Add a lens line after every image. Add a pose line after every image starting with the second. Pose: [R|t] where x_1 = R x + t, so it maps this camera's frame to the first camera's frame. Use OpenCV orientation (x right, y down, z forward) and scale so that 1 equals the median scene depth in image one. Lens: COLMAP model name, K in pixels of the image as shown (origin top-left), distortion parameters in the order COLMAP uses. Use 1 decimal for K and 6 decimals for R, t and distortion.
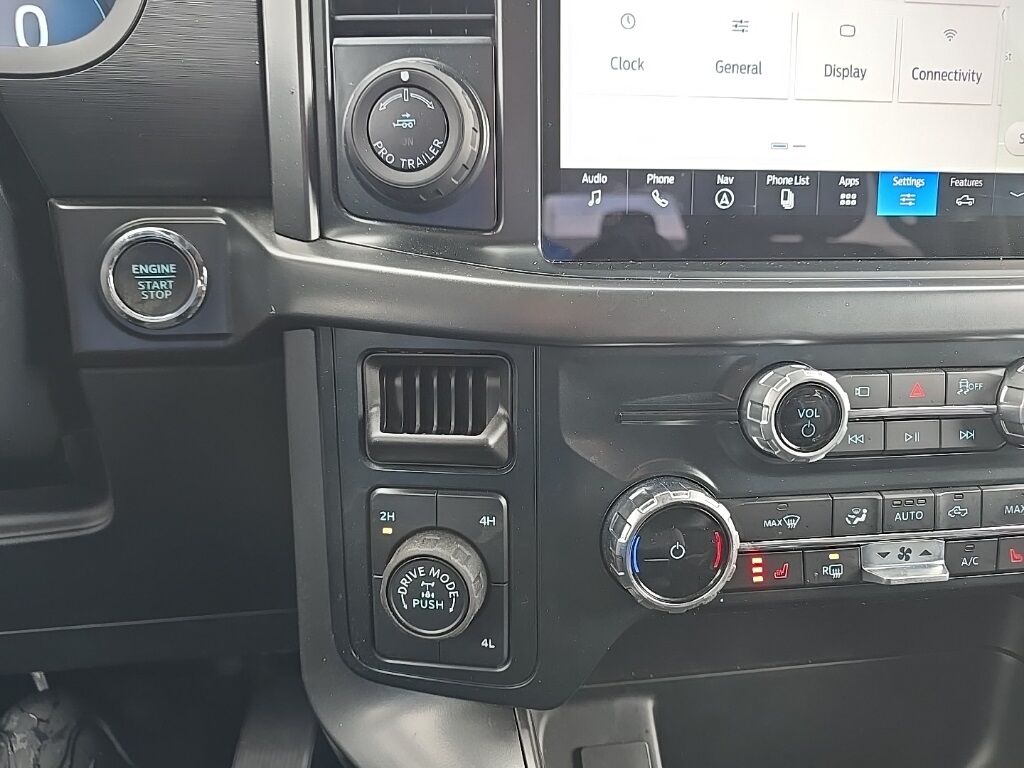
lens RADIAL K [[691.6, 0, 510.6], [0, 691.6, 383.4], [0, 0, 1]] dist [0.003147, -0.005855]
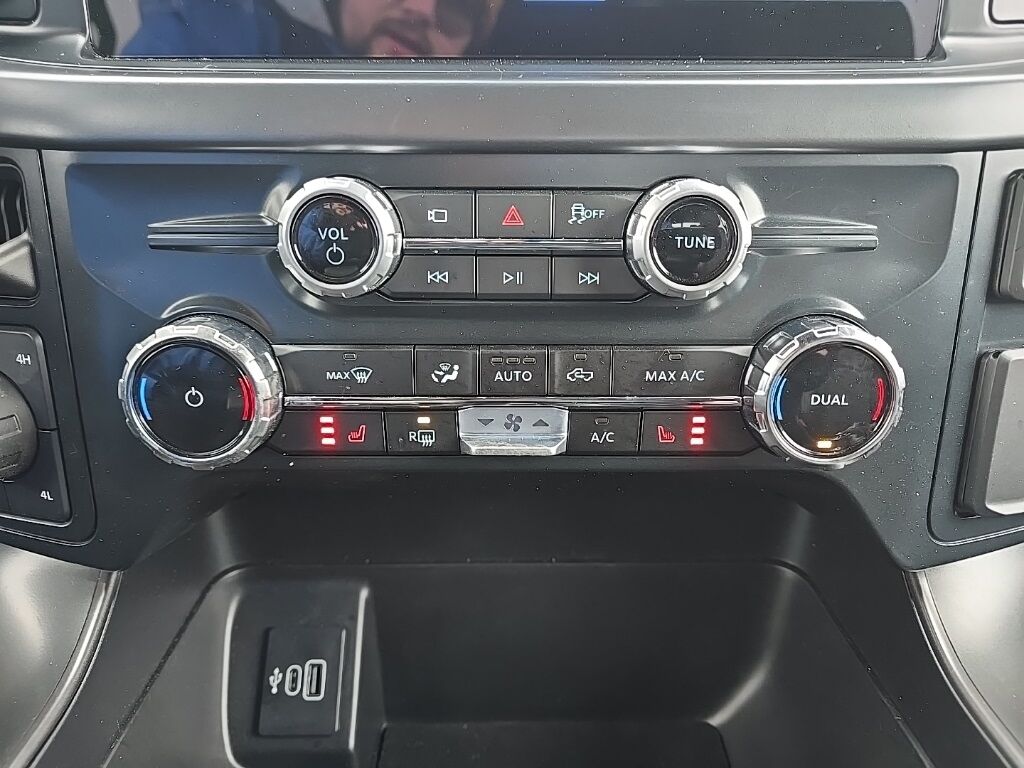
lens RADIAL K [[691.6, 0, 512.6], [0, 691.6, 389.6], [0, 0, 1]] dist [0.003147, -0.005855]
pose [[0.992581, 0.043531, -0.113525, 0.674370], [-0.029694, 0.992227, 0.120845, 0.109120], [0.117903, -0.116577, 0.986159, 0.191081]]
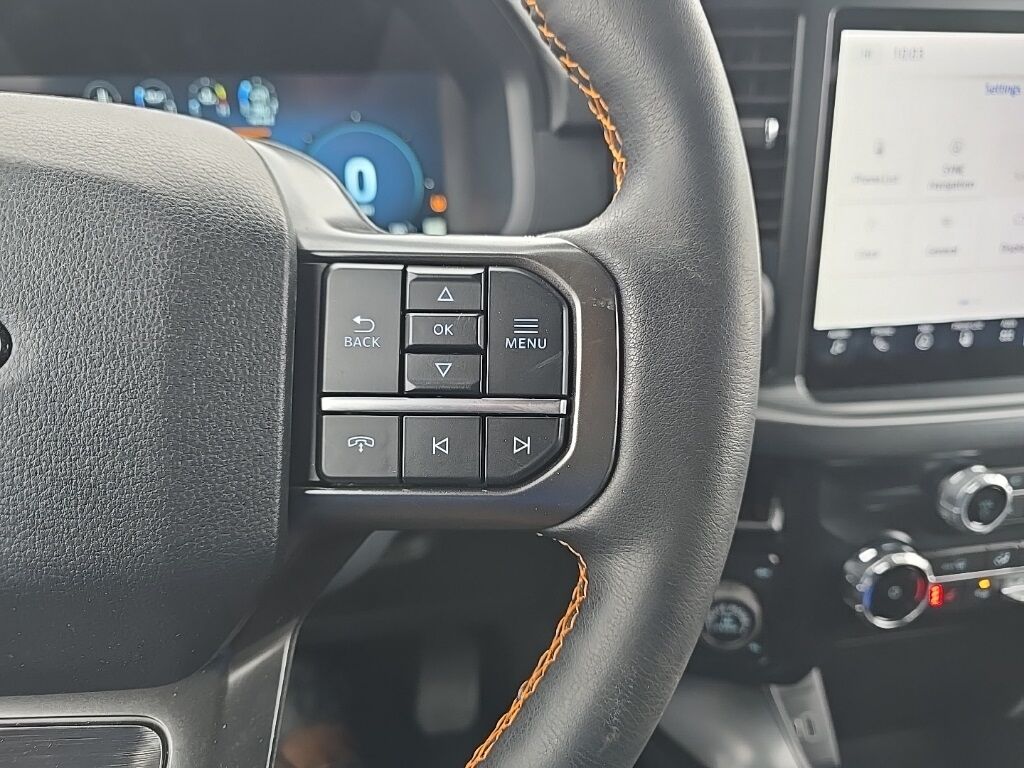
lens RADIAL K [[691.6, 0, 514.4], [0, 691.6, 381.7], [0, 0, 1]] dist [0.003147, -0.005855]
pose [[0.999427, -0.022727, 0.025094, -0.581837], [0.019075, 0.990351, 0.137263, -0.412410], [-0.027971, -0.136706, 0.990217, -0.397128]]
